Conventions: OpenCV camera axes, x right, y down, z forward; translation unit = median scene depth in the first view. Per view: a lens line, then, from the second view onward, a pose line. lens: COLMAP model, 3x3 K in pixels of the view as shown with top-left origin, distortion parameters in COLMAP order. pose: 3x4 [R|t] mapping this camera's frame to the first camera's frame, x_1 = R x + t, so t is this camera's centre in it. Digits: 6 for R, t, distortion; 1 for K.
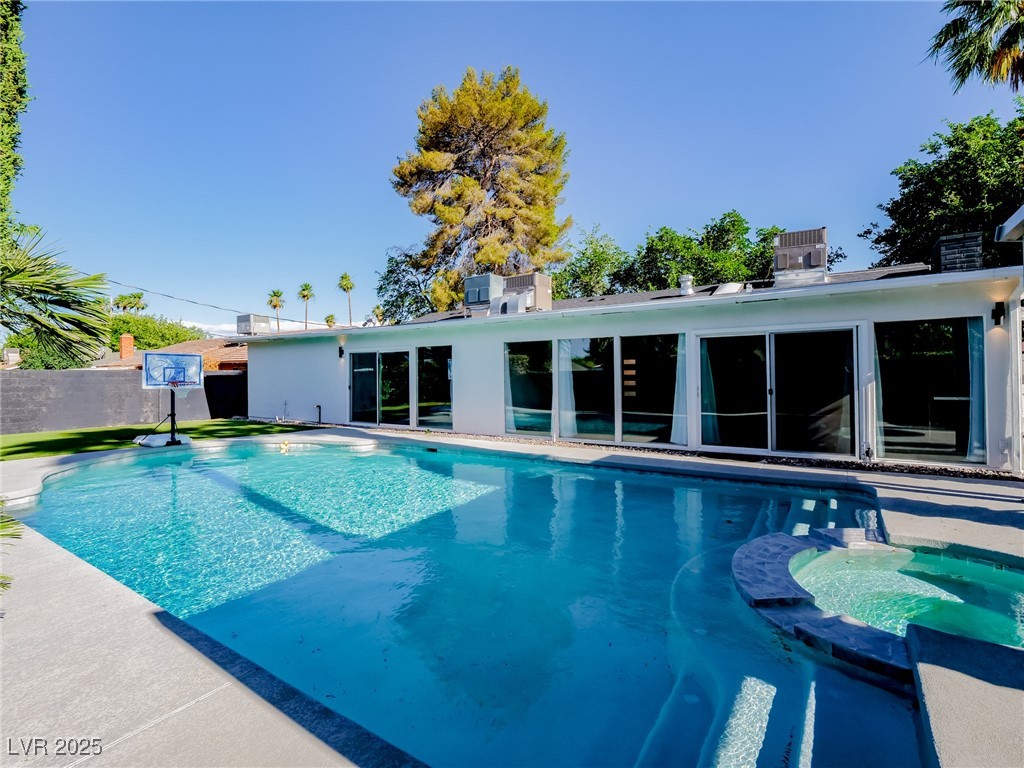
lens RADIAL K [[497.4, 0, 505.9], [0, 497.4, 370.1], [0, 0, 1]] dist [-0.015281, -0.000840]
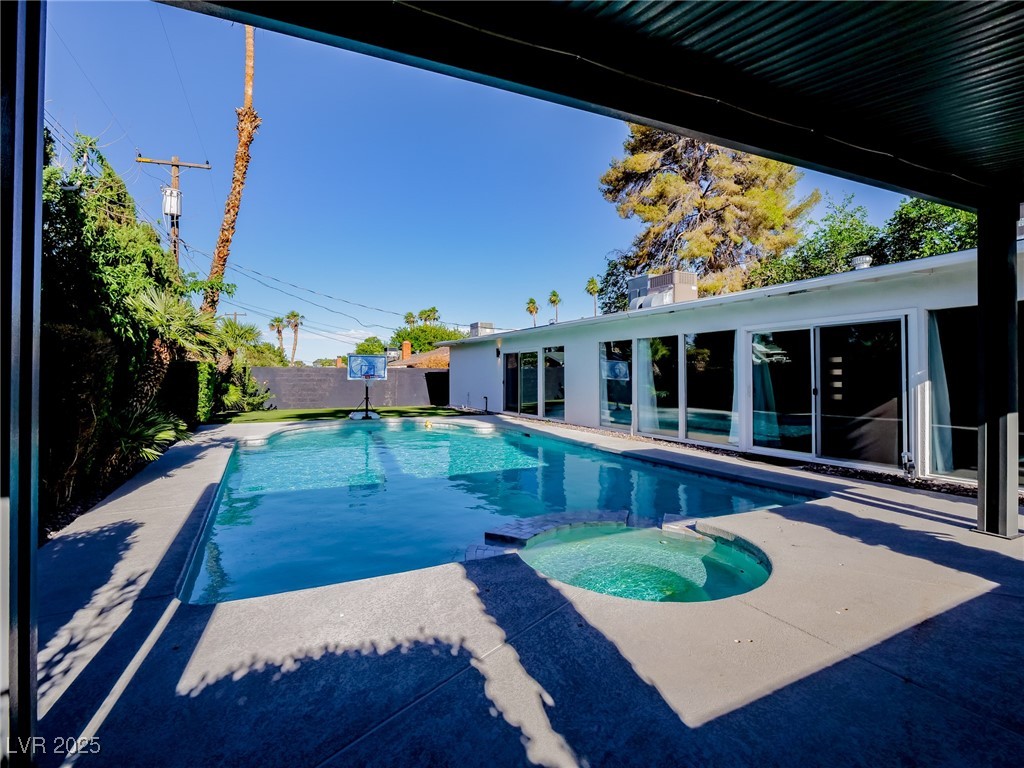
lens RADIAL K [[497.4, 0, 505.9], [0, 497.4, 370.1], [0, 0, 1]] dist [-0.015281, -0.000840]
pose [[0.866747, 0.004069, -0.498732, 0.284983], [-0.003182, 0.999991, 0.002629, 0.002253], [0.498739, -0.000692, 0.866752, -0.036531]]
